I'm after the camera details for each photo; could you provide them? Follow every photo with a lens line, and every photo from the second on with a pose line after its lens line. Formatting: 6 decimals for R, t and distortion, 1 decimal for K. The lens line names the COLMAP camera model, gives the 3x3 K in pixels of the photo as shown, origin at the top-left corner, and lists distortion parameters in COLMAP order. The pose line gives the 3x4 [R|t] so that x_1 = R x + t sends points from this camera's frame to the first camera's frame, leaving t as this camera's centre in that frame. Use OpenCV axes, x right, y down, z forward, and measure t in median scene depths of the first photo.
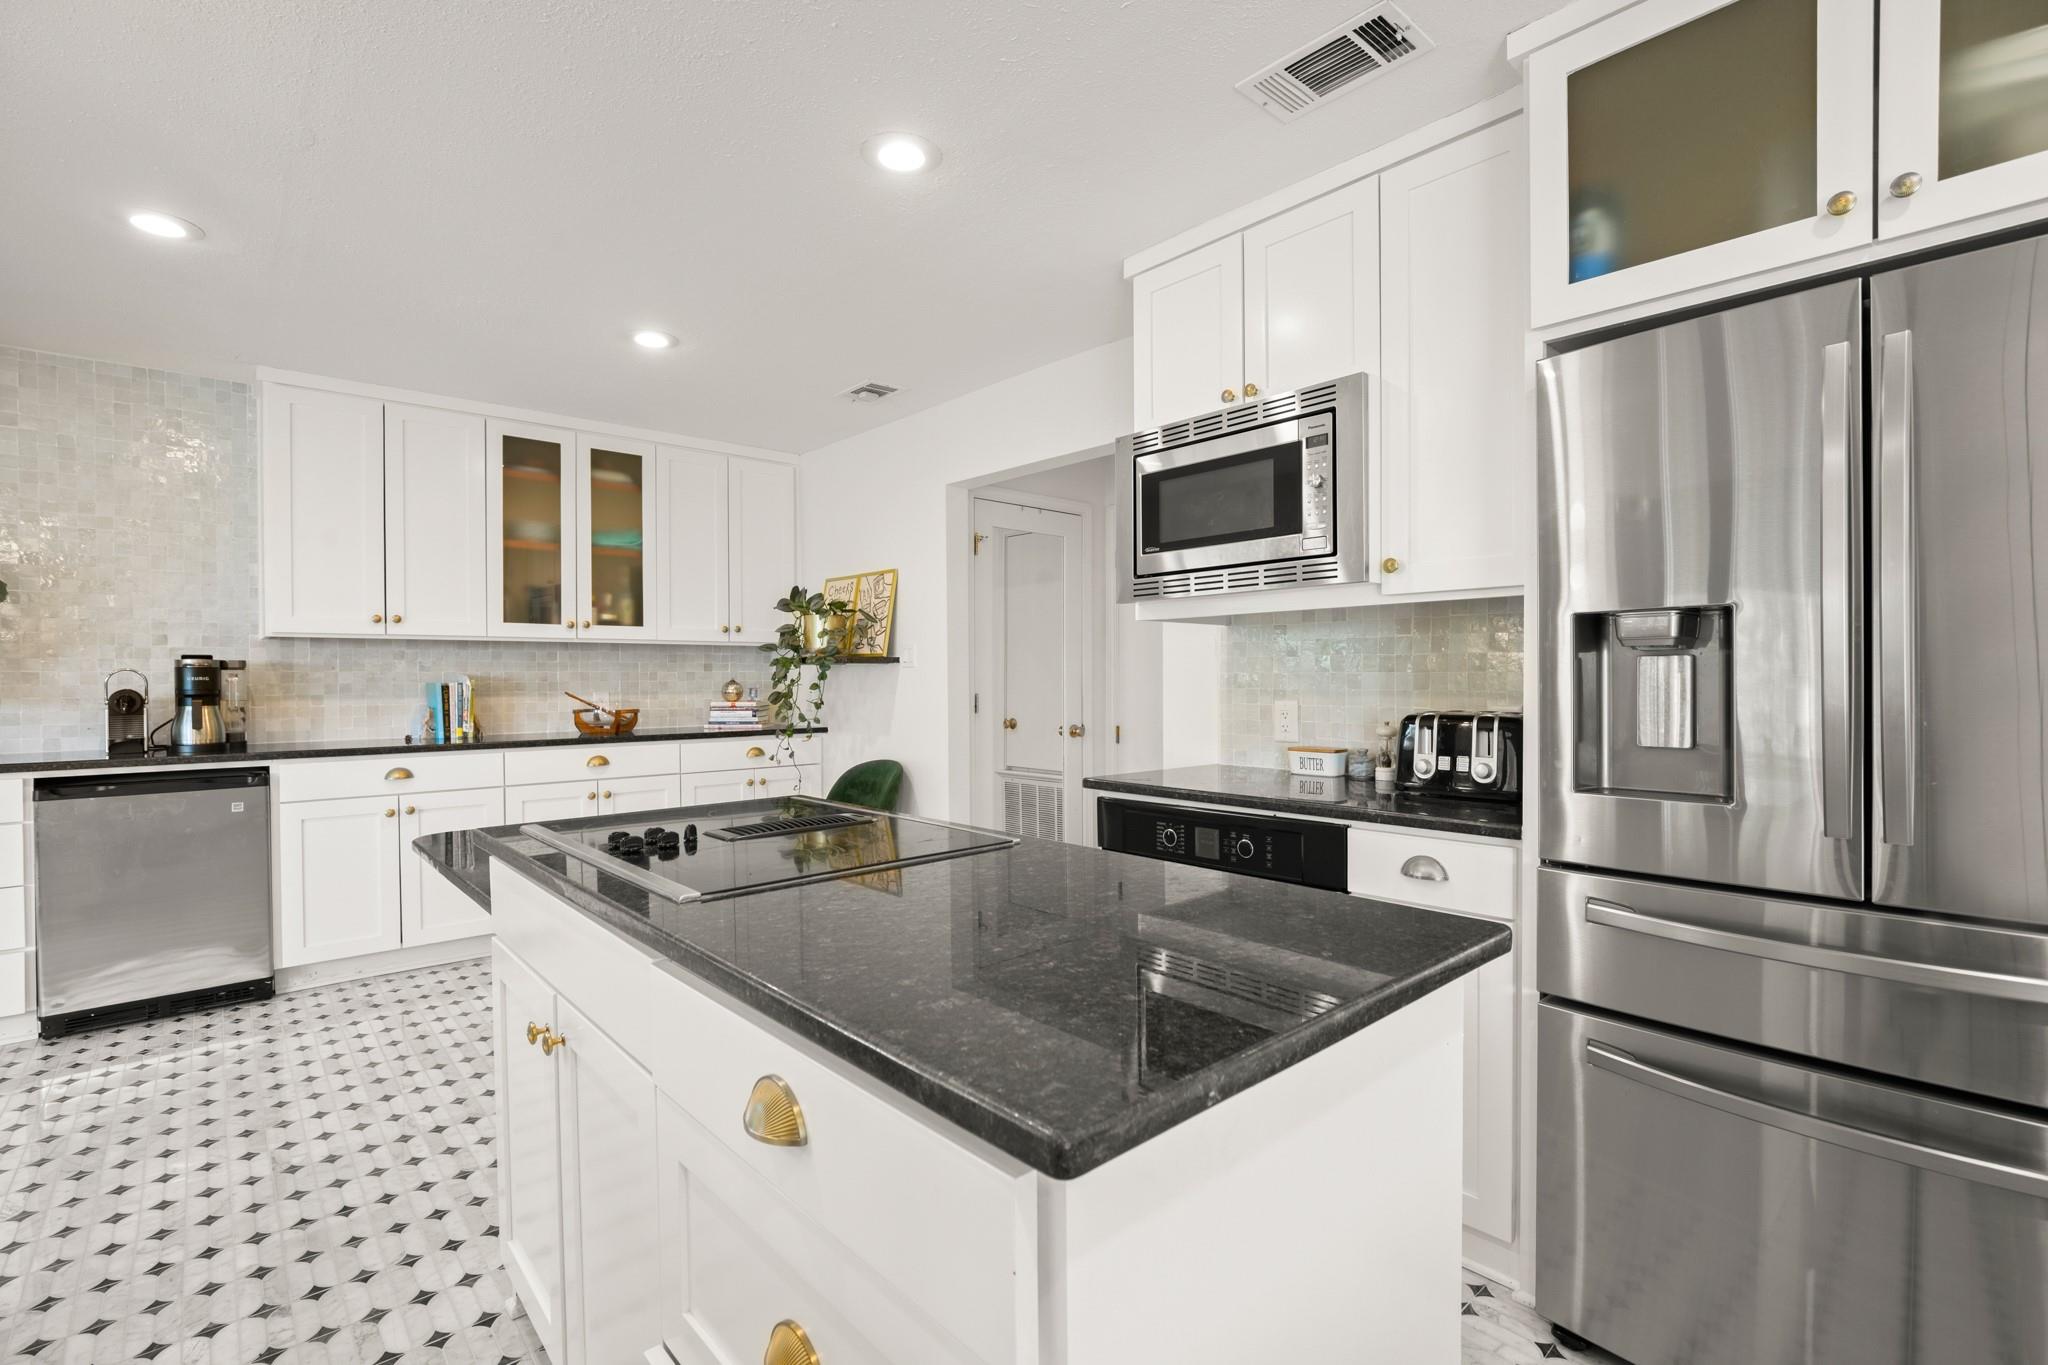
lens RADIAL K [[941.6, 0, 1020.0], [0, 941.6, 677.5], [0, 0, 1]] dist [-0.012850, 0.001344]
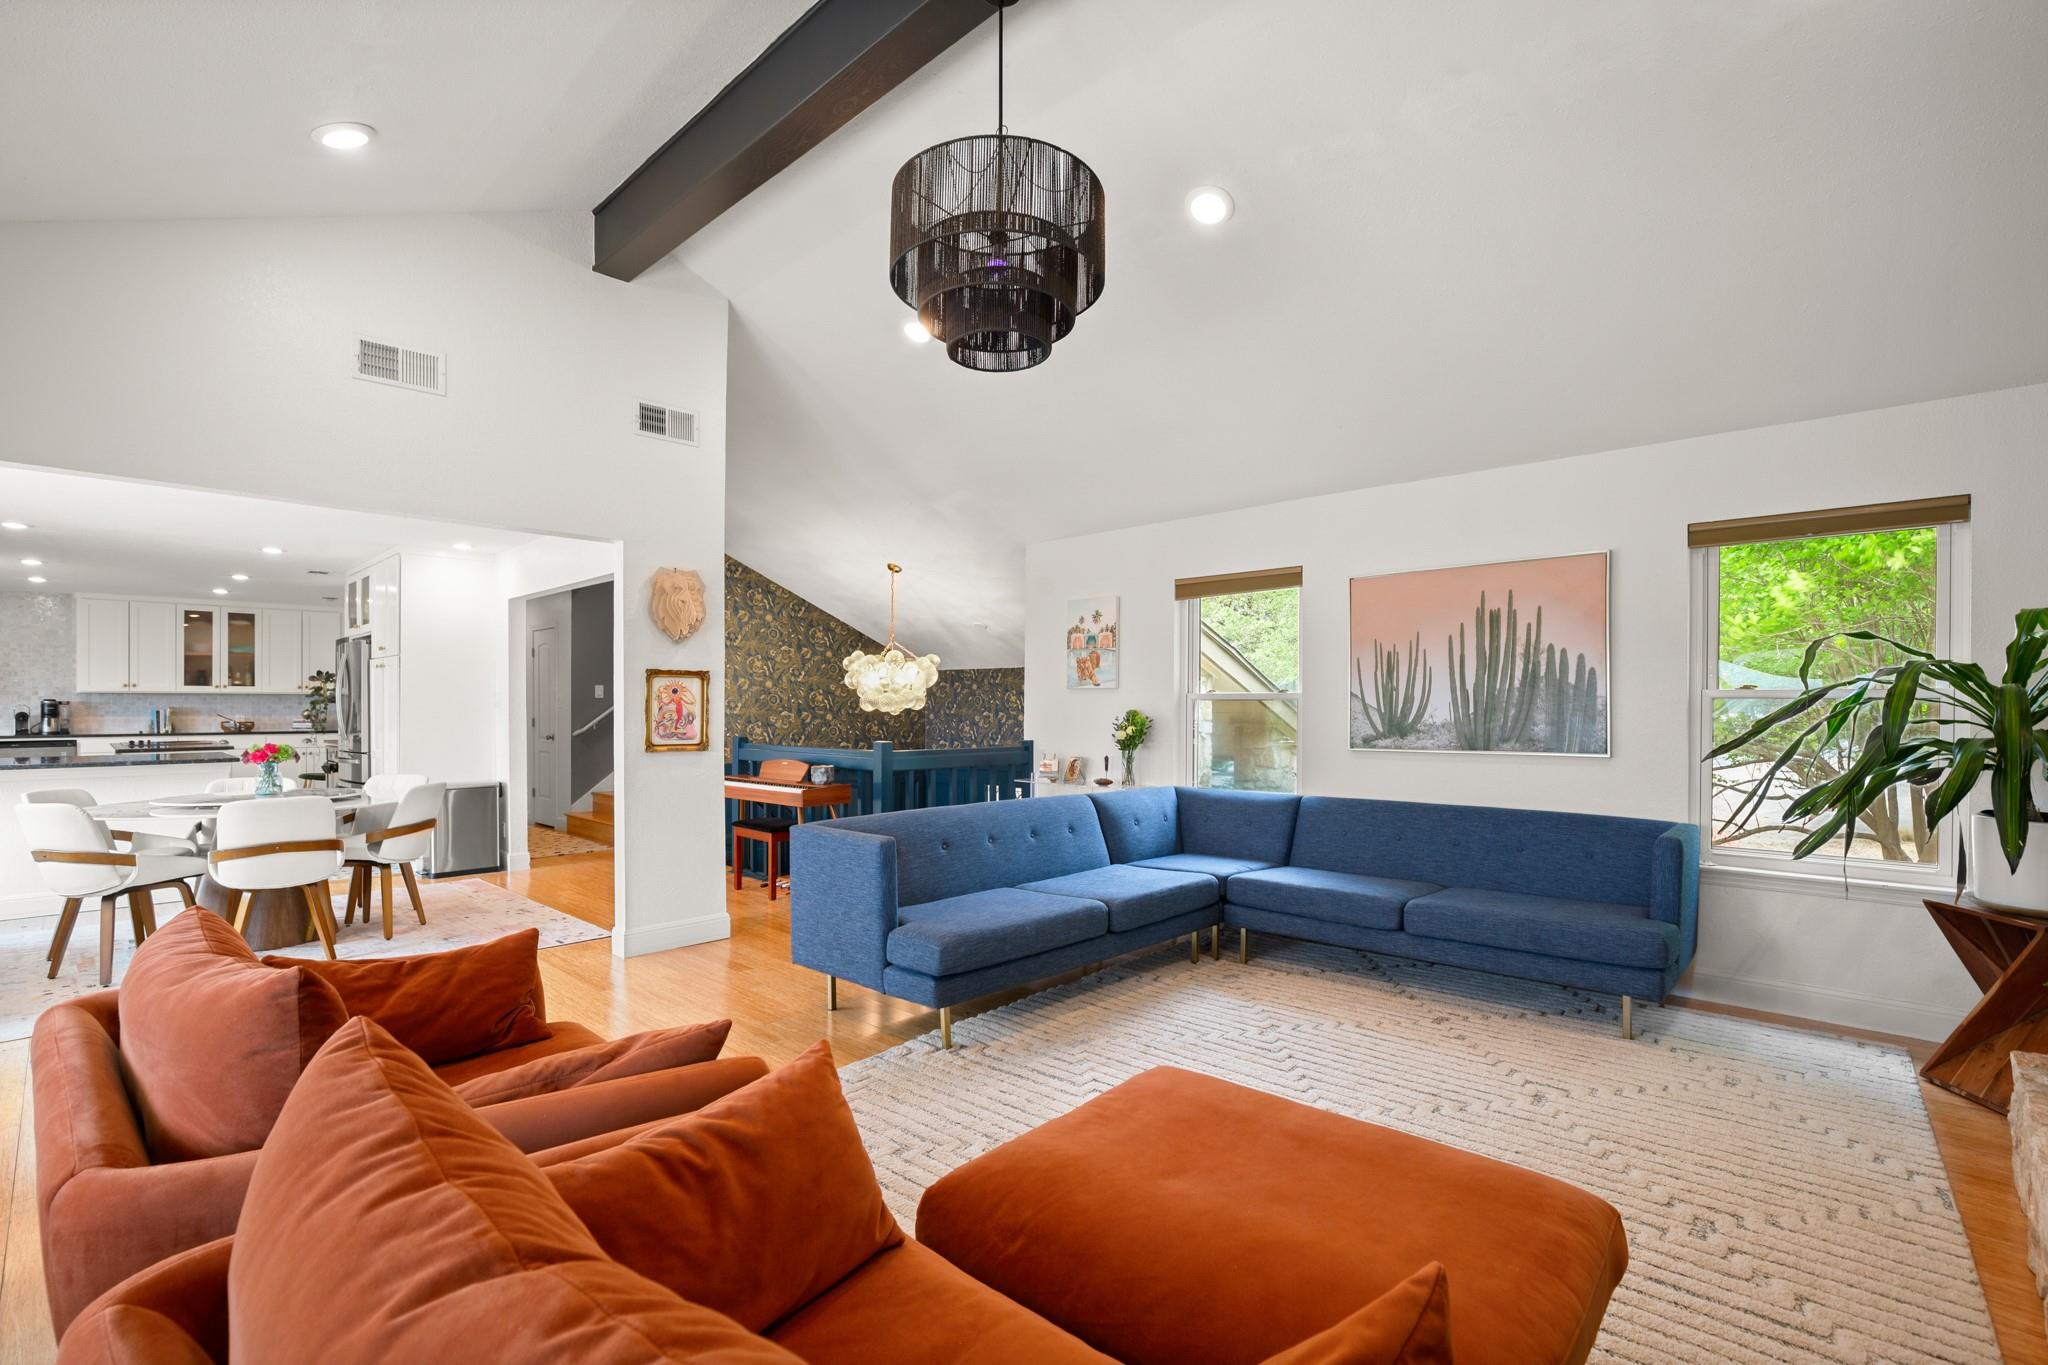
lens RADIAL K [[941.6, 0, 1038.9], [0, 941.6, 702.5], [0, 0, 1]] dist [-0.012850, 0.001344]
pose [[0.996817, 0.006849, 0.079433, 1.744261], [-0.006739, 0.999976, -0.001648, -0.029262], [-0.079443, 0.001107, 0.996839, -1.894461]]
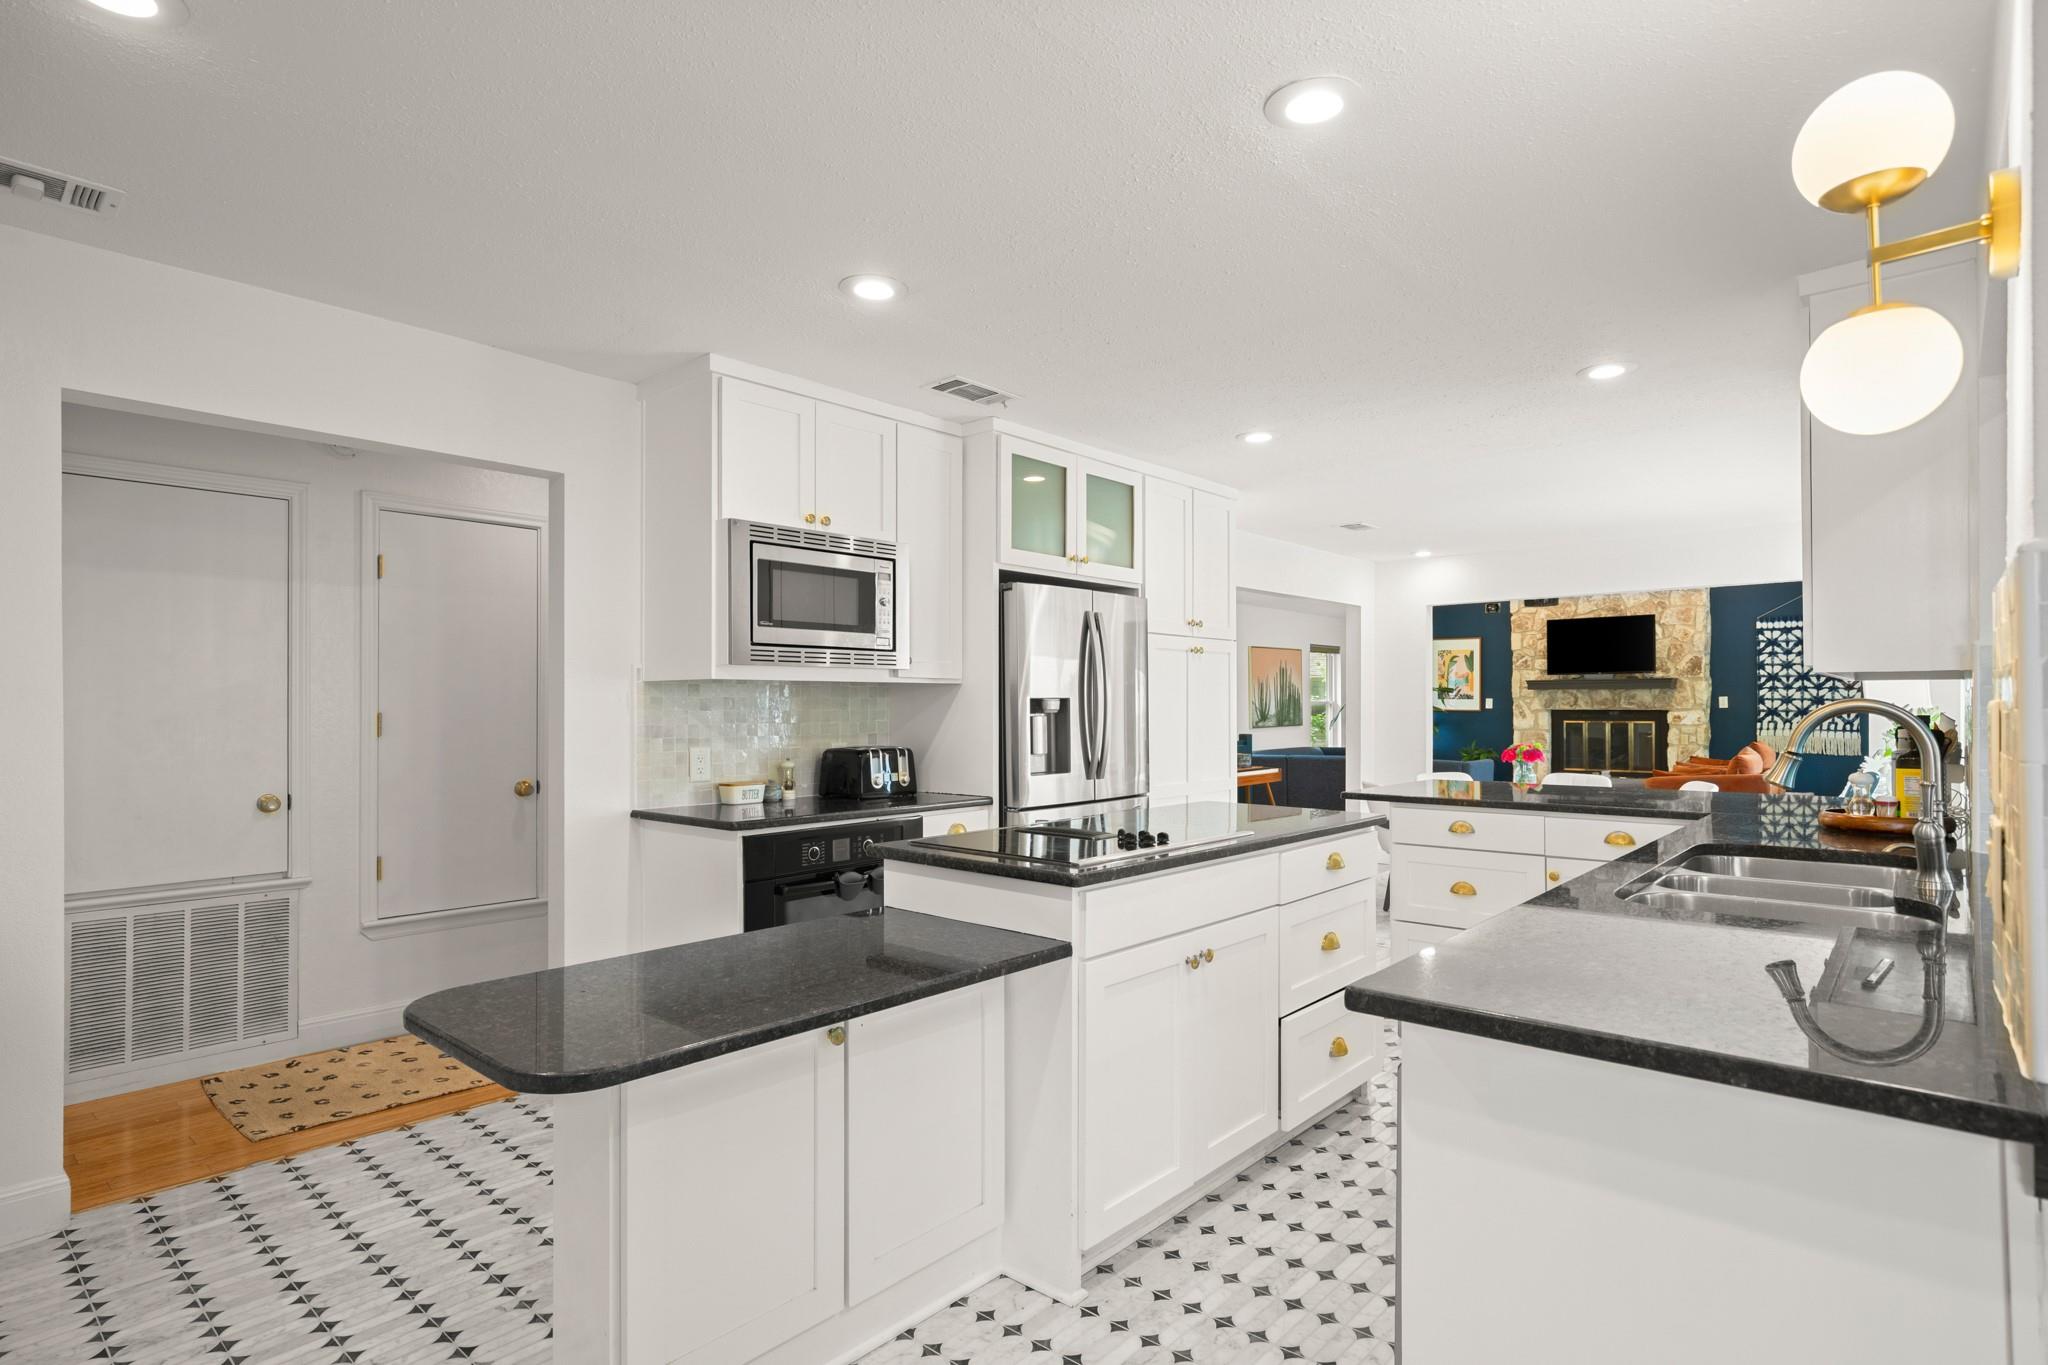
lens RADIAL K [[1058.2, 0, 1020.8], [0, 1058.2, 694.9], [0, 0, 1]] dist [0.001011, -0.000074]
pose [[-0.112175, 0.015743, 0.993564, -1.111129], [0.003810, 0.999874, -0.015412, -0.019971], [-0.993681, 0.002056, -0.112221, 0.740608]]
